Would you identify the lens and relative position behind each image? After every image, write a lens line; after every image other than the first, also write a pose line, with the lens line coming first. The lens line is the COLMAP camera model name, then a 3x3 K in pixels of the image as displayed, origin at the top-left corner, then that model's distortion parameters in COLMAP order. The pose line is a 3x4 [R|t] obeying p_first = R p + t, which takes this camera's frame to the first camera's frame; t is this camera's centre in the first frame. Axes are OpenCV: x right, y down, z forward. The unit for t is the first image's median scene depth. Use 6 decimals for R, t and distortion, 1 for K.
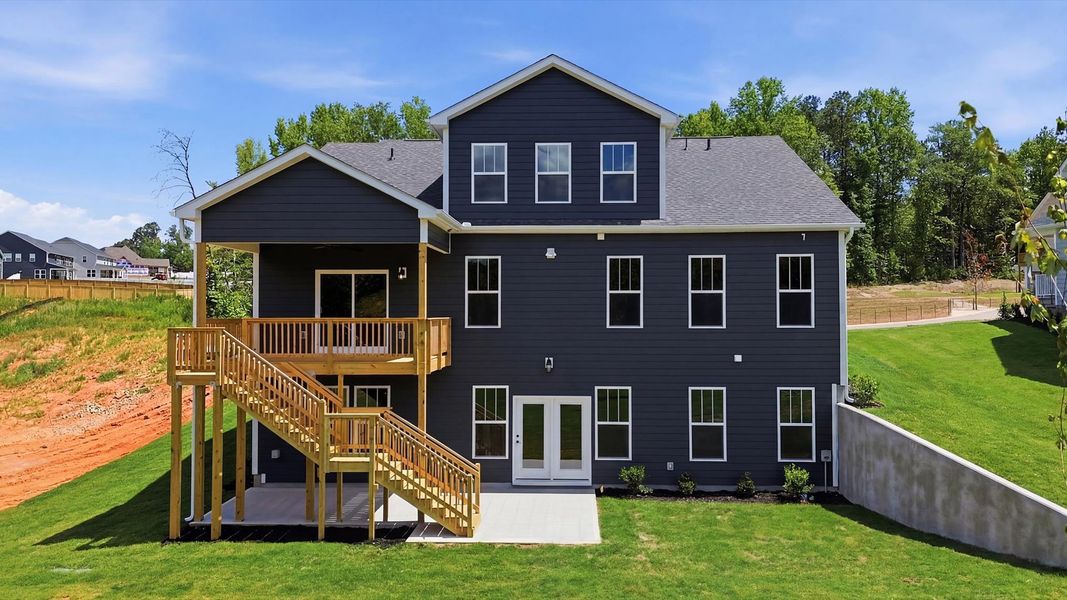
lens RADIAL K [[780.0, 0, 533.5], [0, 780.0, 300.0], [0, 0, 1]] dist [0.005627, -0.003262]
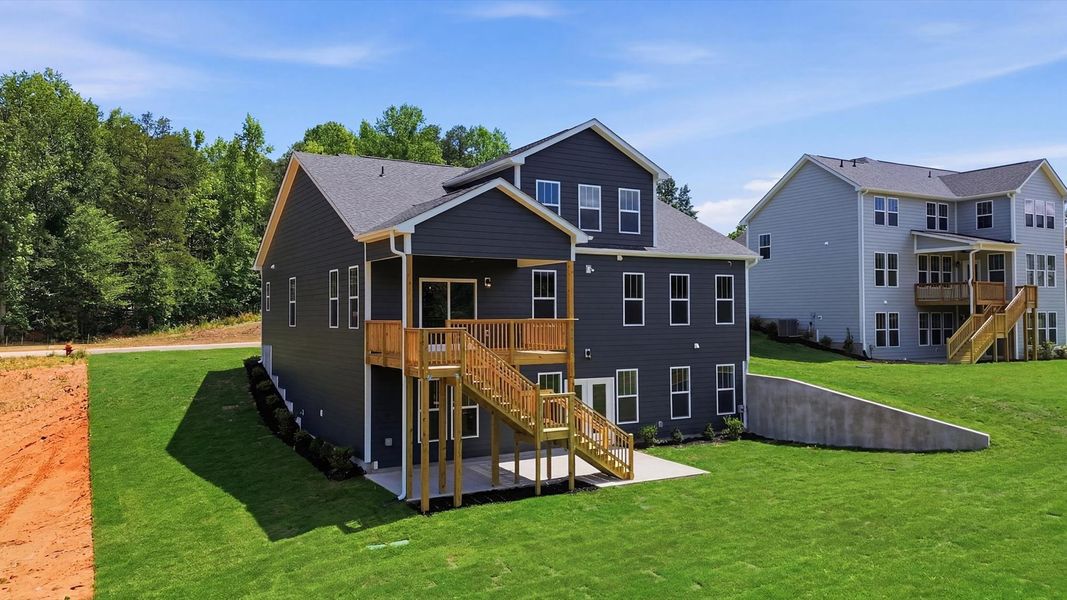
lens RADIAL K [[738.1, 0, 533.5], [0, 738.1, 300.0], [0, 0, 1]] dist [0.002177, -0.000113]
pose [[0.853418, 0.007471, 0.521174, -0.704030], [-0.005386, 0.999970, -0.005514, -0.000895], [-0.521200, 0.001899, 0.853432, -0.008271]]
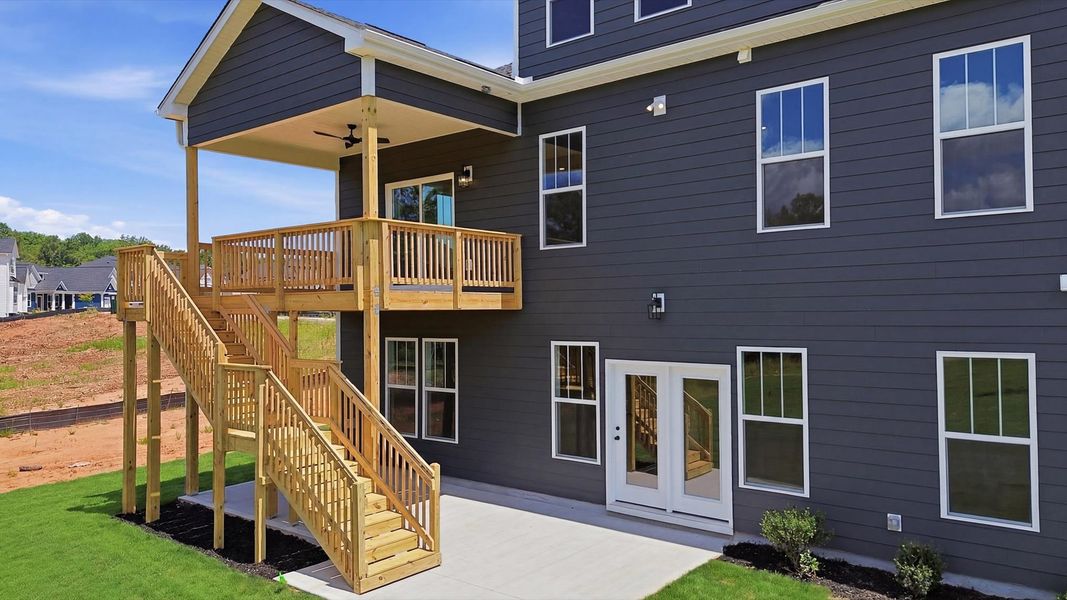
lens RADIAL K [[738.1, 0, 533.5], [0, 738.1, 300.0], [0, 0, 1]] dist [0.002177, -0.000113]
pose [[0.799965, -0.016710, -0.599813, 0.266868], [0.019623, 0.999806, -0.001682, 0.077927], [0.599725, -0.010424, 0.800138, 0.521917]]
